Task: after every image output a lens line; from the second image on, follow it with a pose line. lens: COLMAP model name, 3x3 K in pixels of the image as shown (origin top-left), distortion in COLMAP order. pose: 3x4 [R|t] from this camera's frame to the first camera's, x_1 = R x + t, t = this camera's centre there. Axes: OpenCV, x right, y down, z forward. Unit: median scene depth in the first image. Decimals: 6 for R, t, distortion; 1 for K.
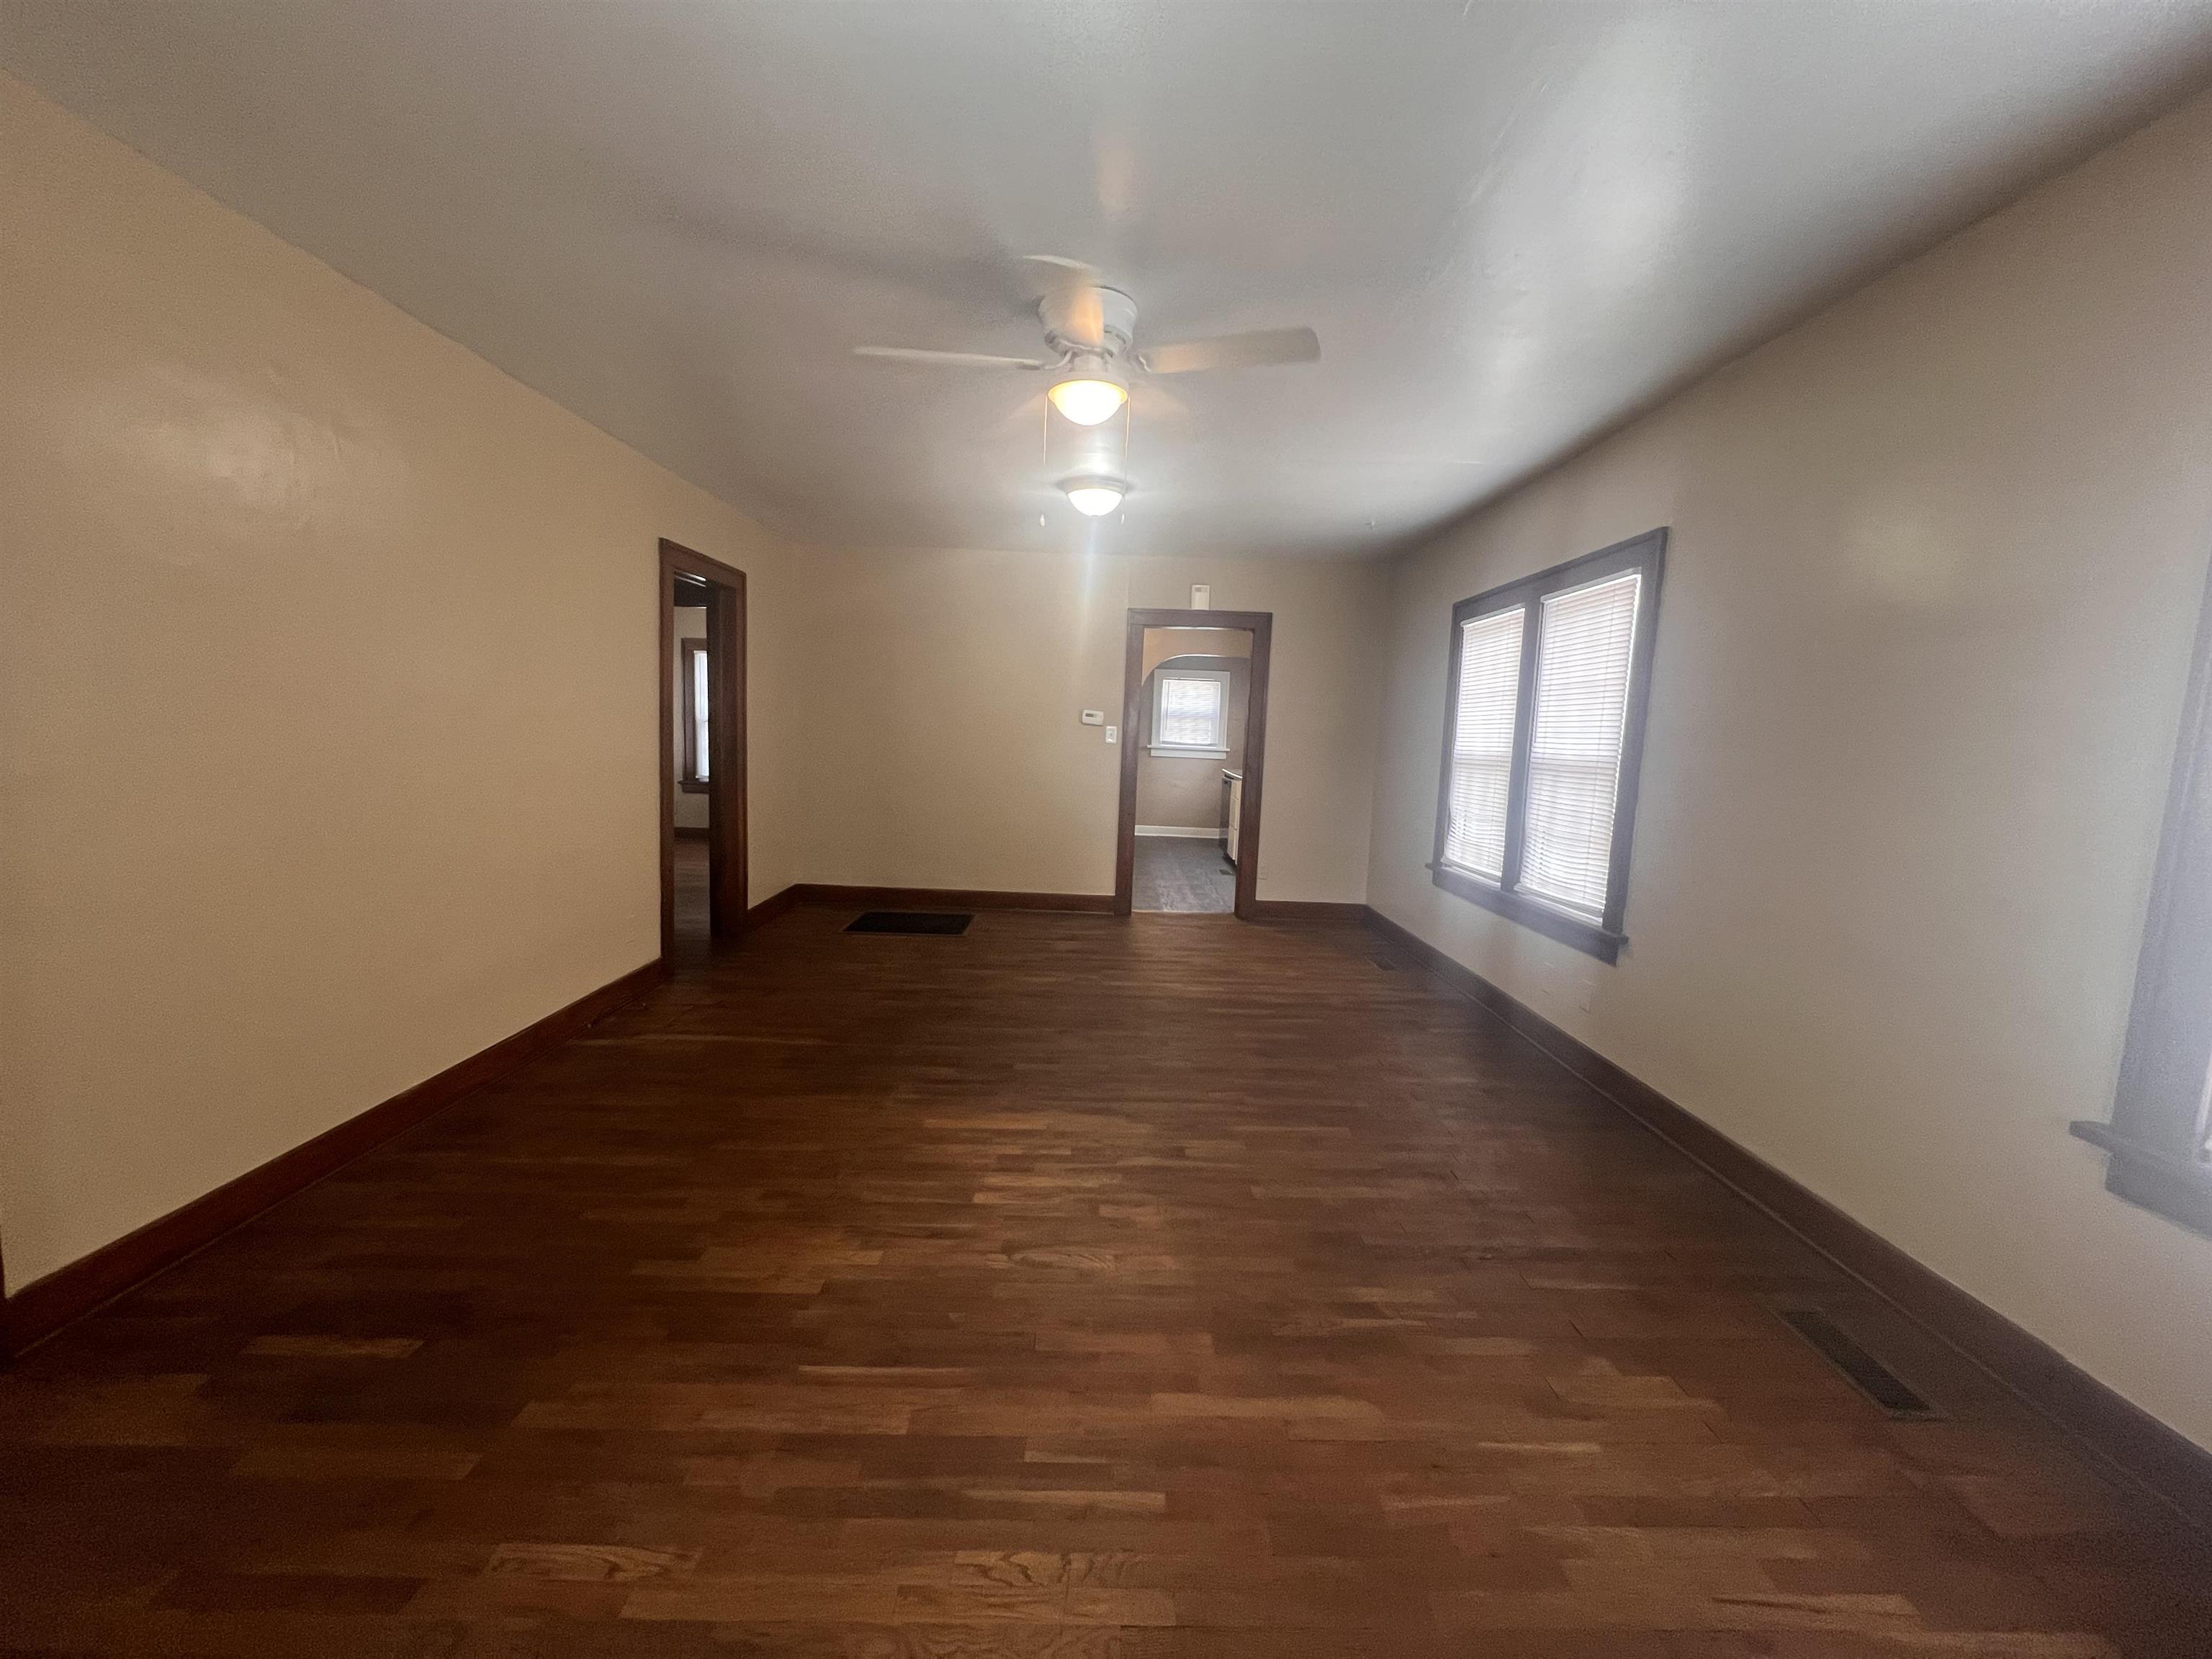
lens RADIAL K [[885.8, 0, 1106.0], [0, 885.8, 829.5], [0, 0, 1]] dist [-0.000206, 0.000031]
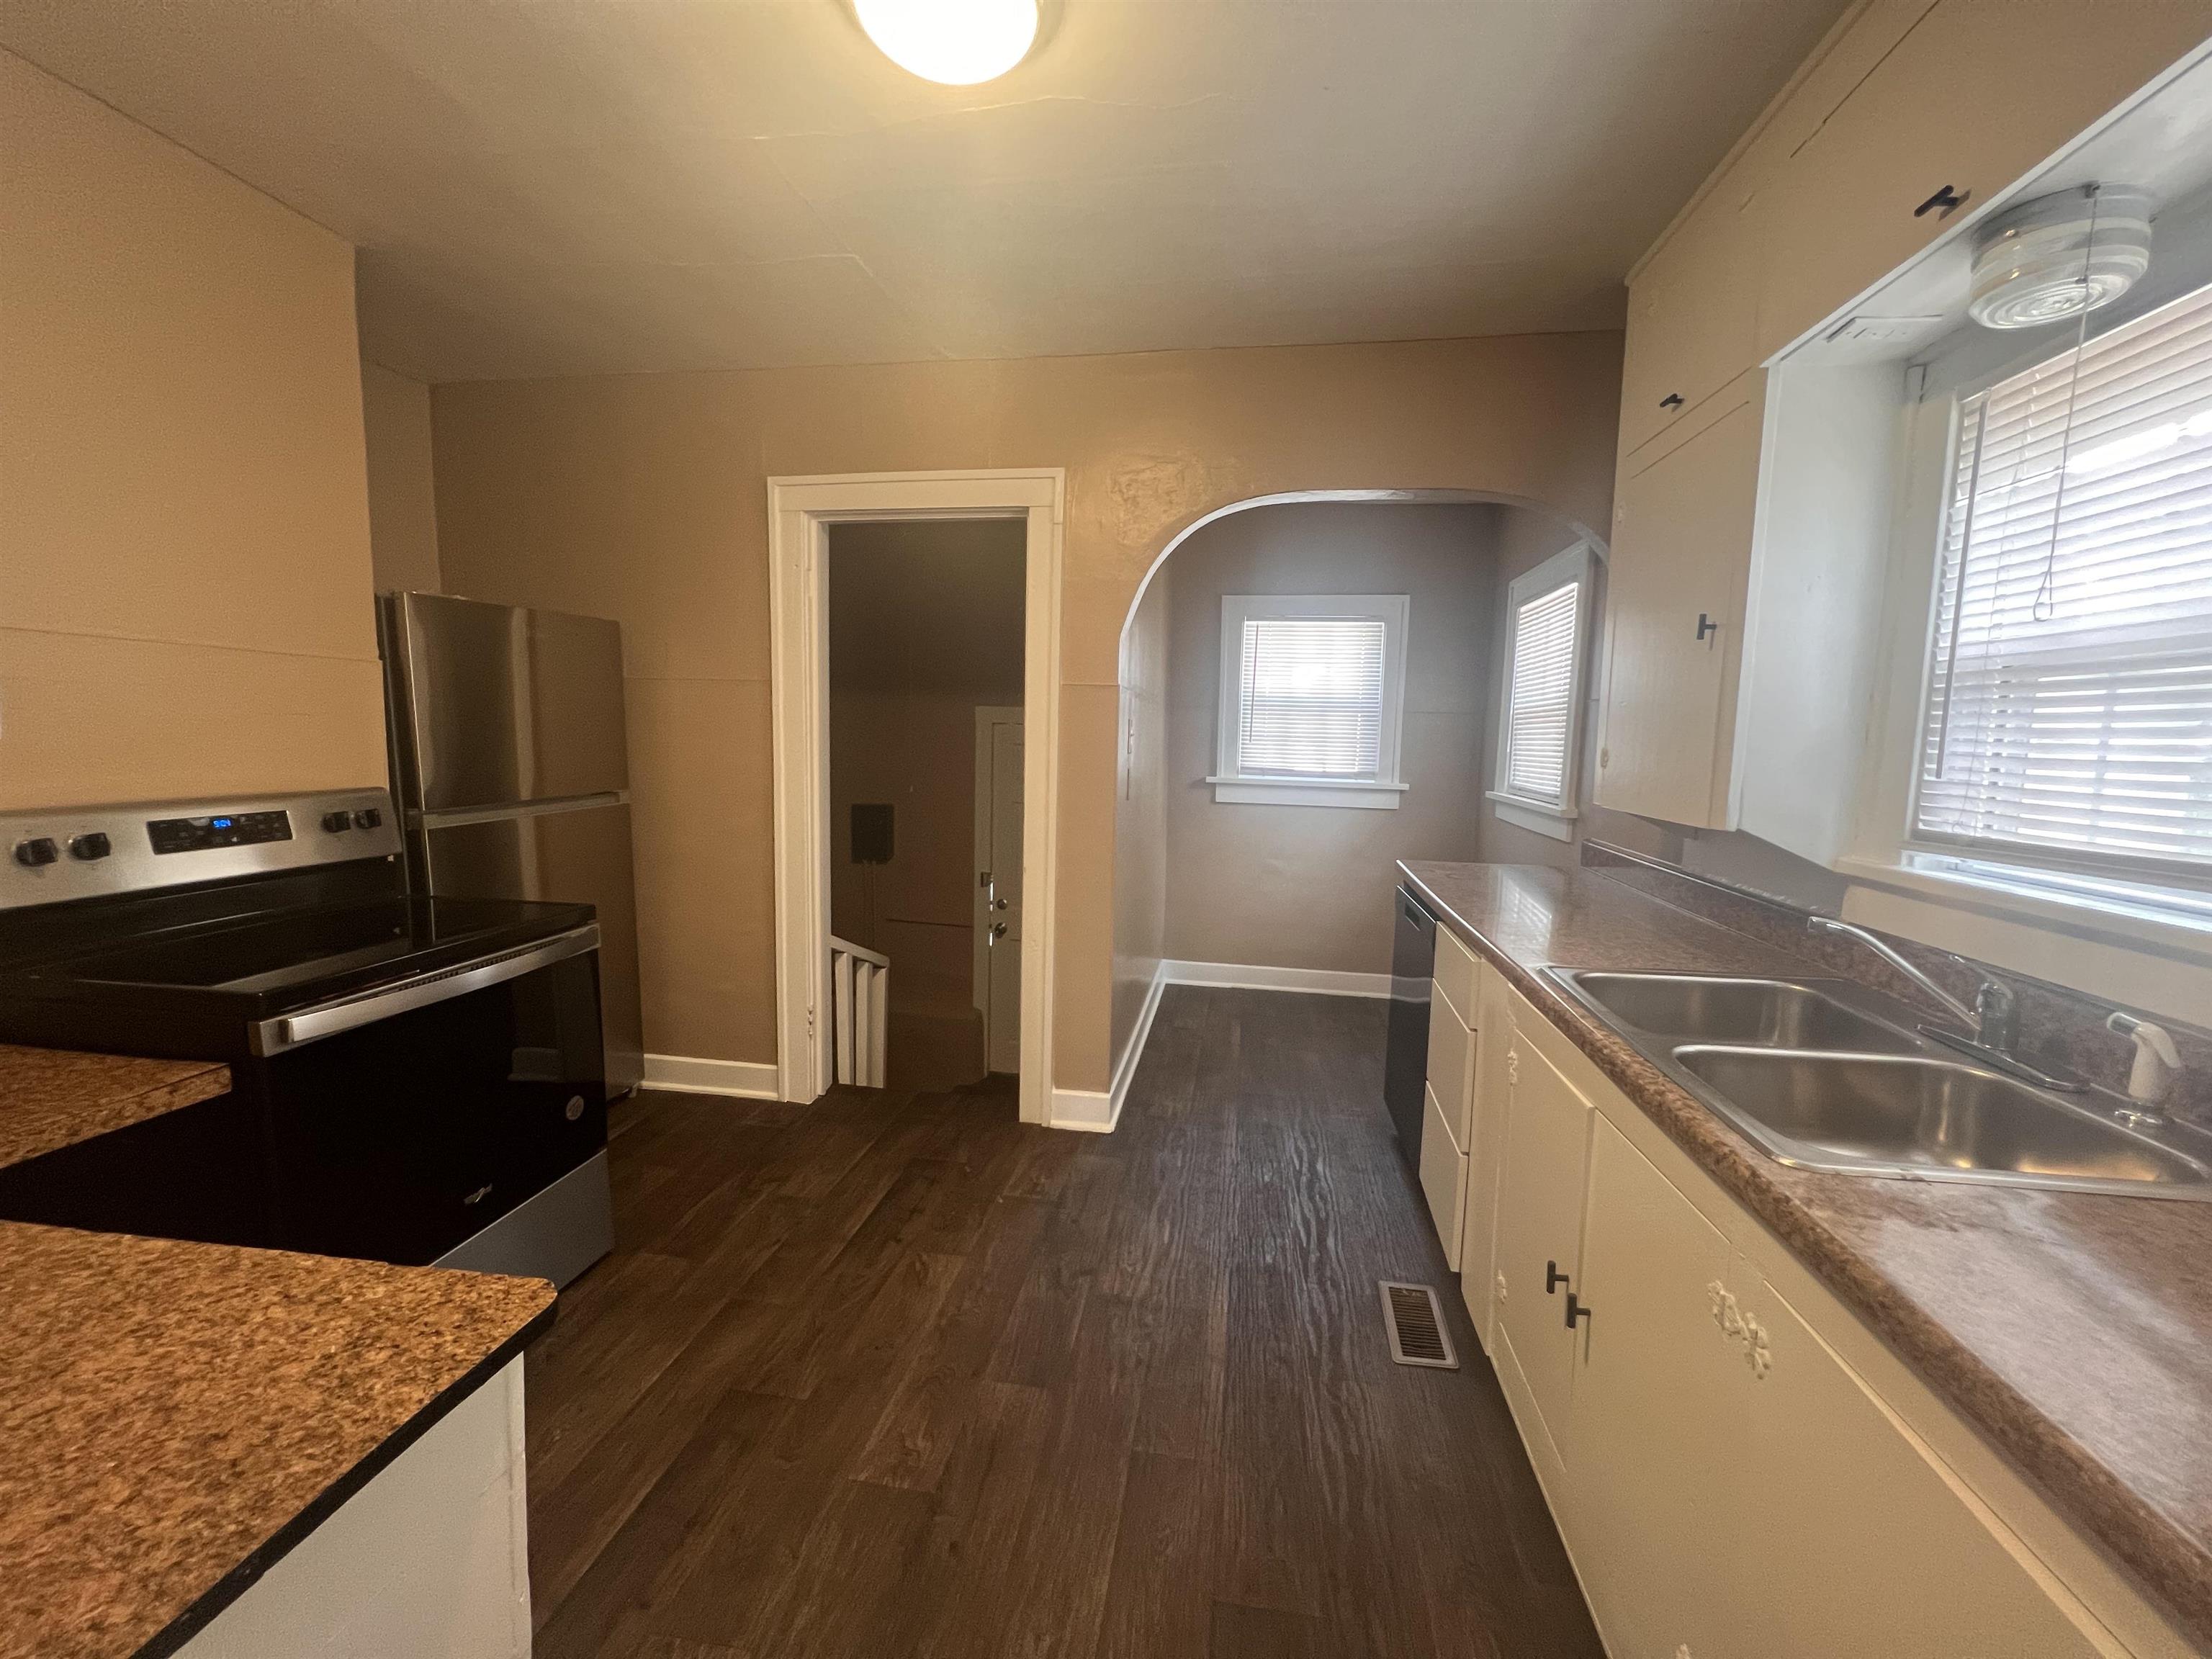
lens RADIAL K [[885.6, 0, 1111.5], [0, 885.6, 827.1], [0, 0, 1]] dist [0.000640, 0.000387]
pose [[0.986578, 0.000356, -0.163288, 0.277566], [-0.002553, 0.999909, -0.013243, -0.255966], [0.163269, 0.013482, 0.986489, 2.250356]]
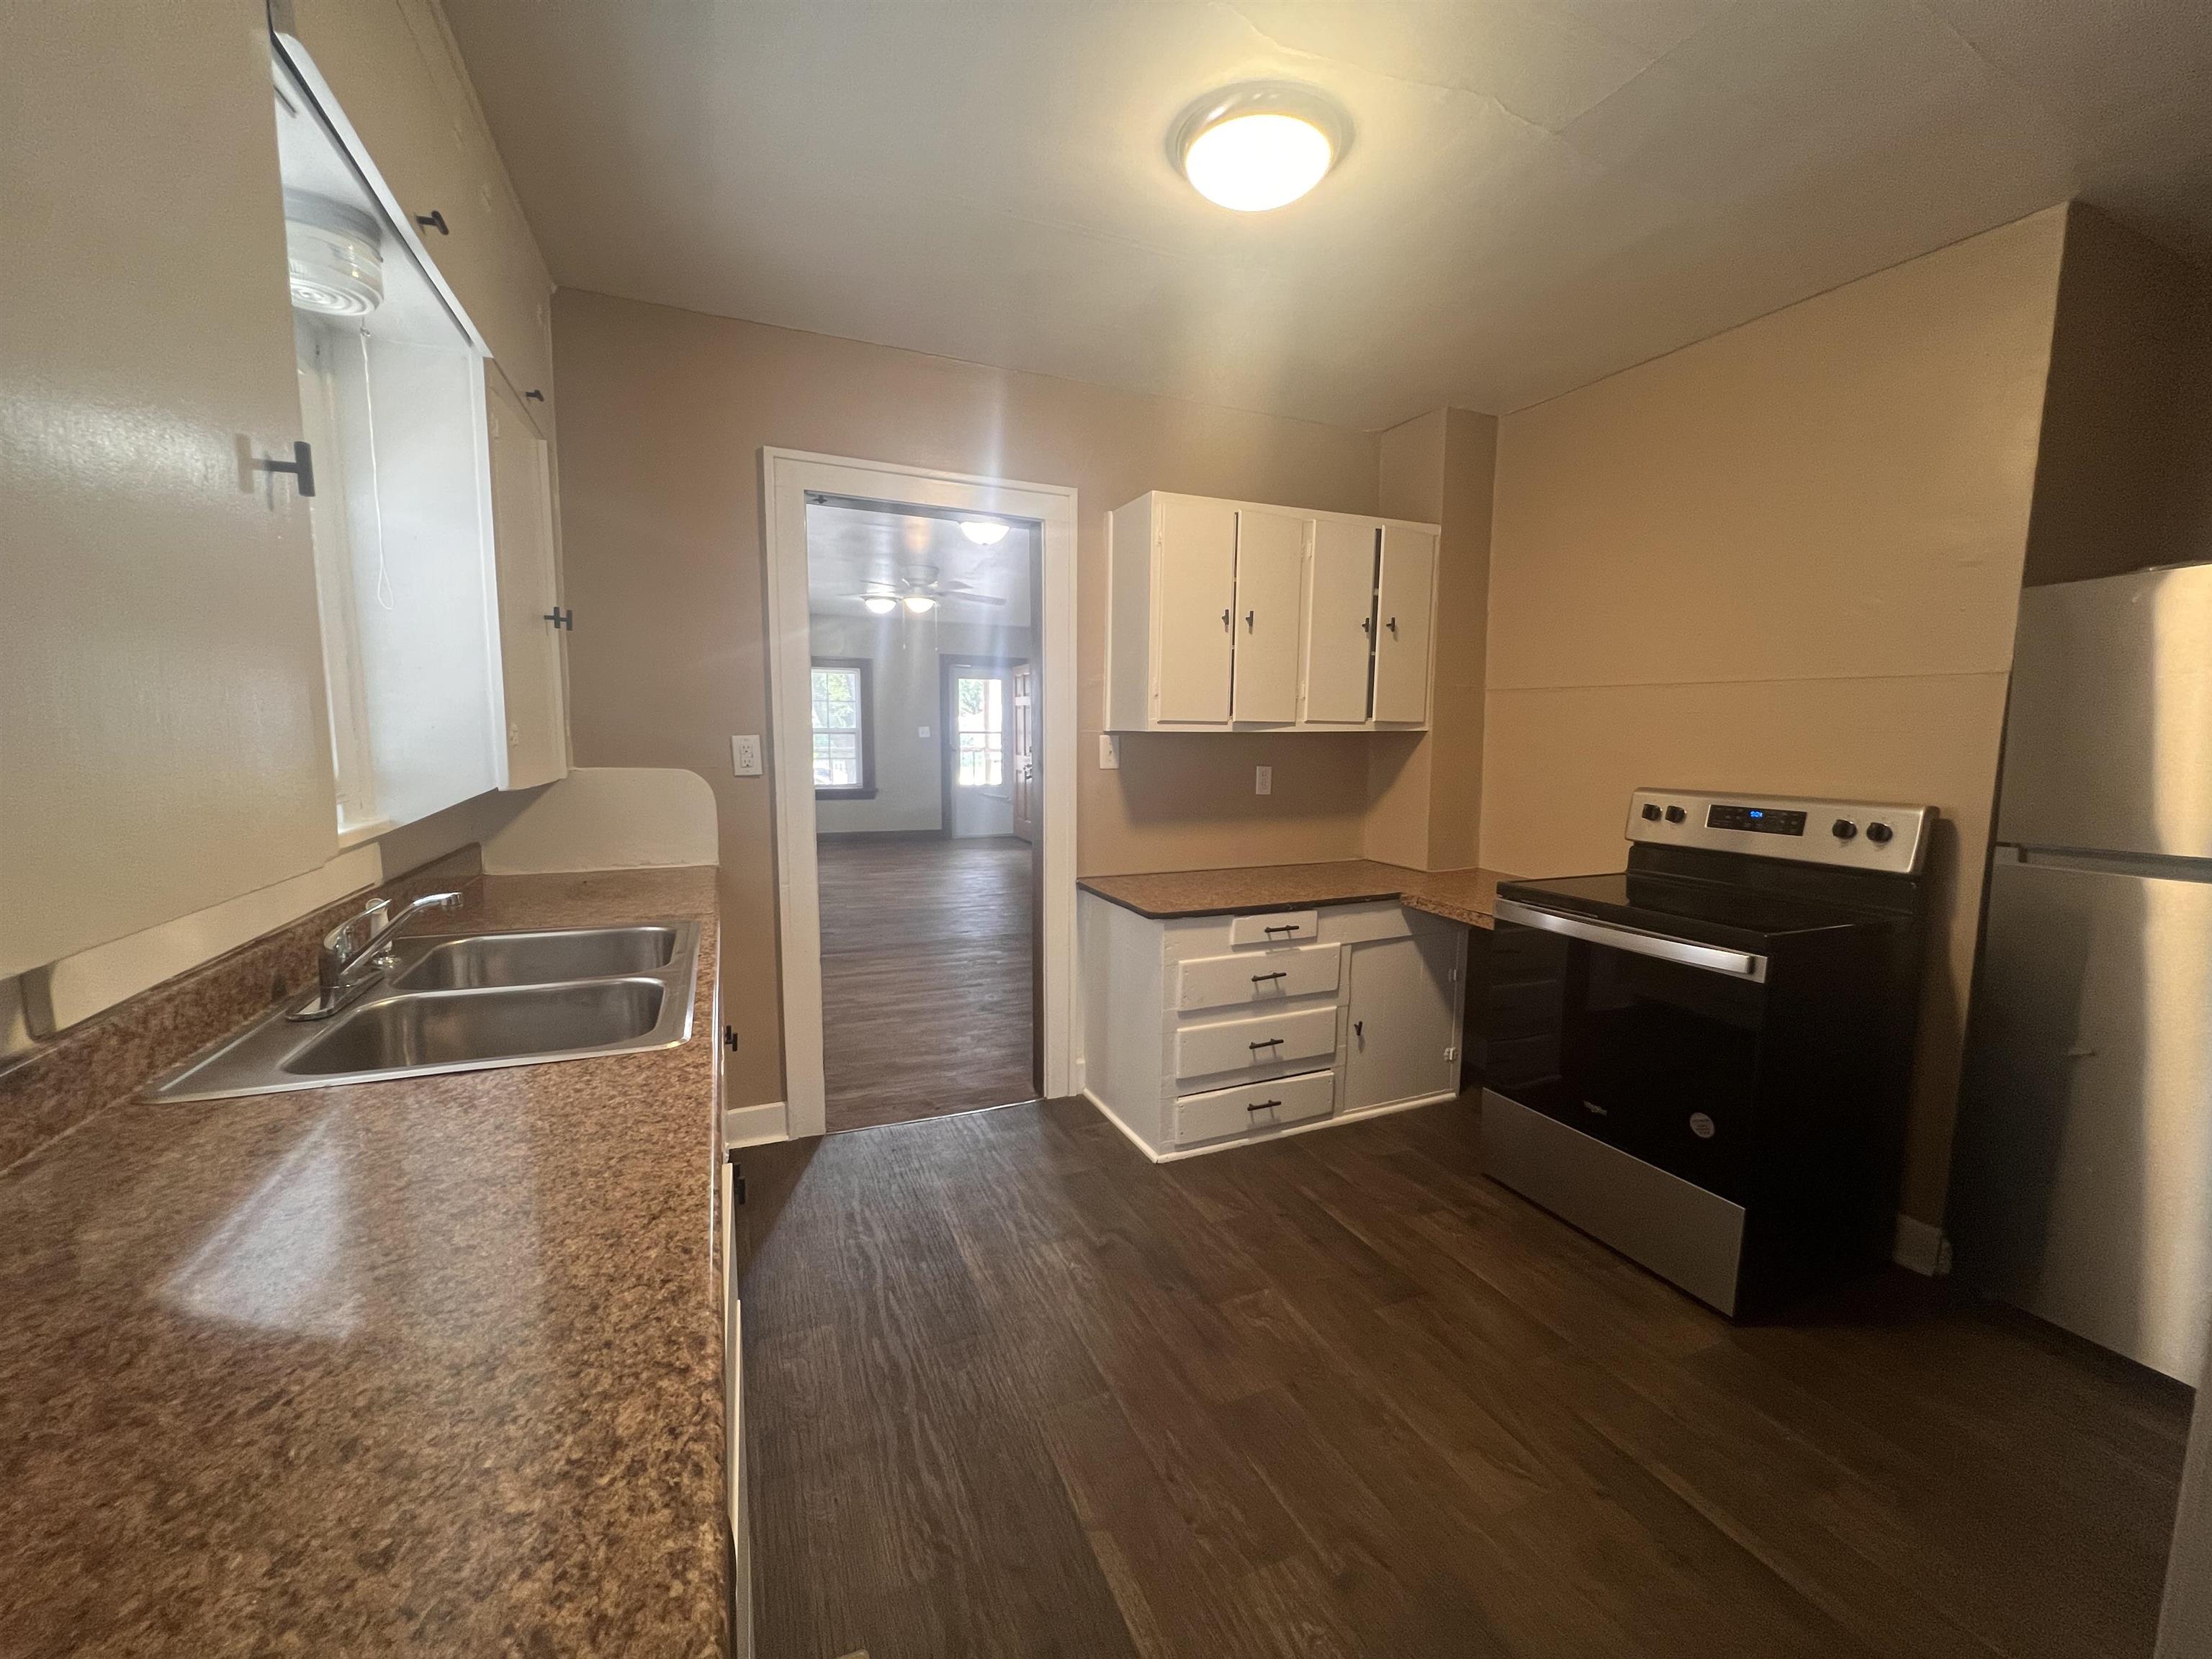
lens RADIAL K [[885.6, 0, 1111.5], [0, 885.6, 827.1], [0, 0, 1]] dist [0.000640, 0.000387]
pose [[-0.920088, -0.010430, -0.391572, 0.563416], [-0.094196, 0.976203, 0.195332, -0.438502], [0.380216, 0.216607, -0.899176, 4.091114]]
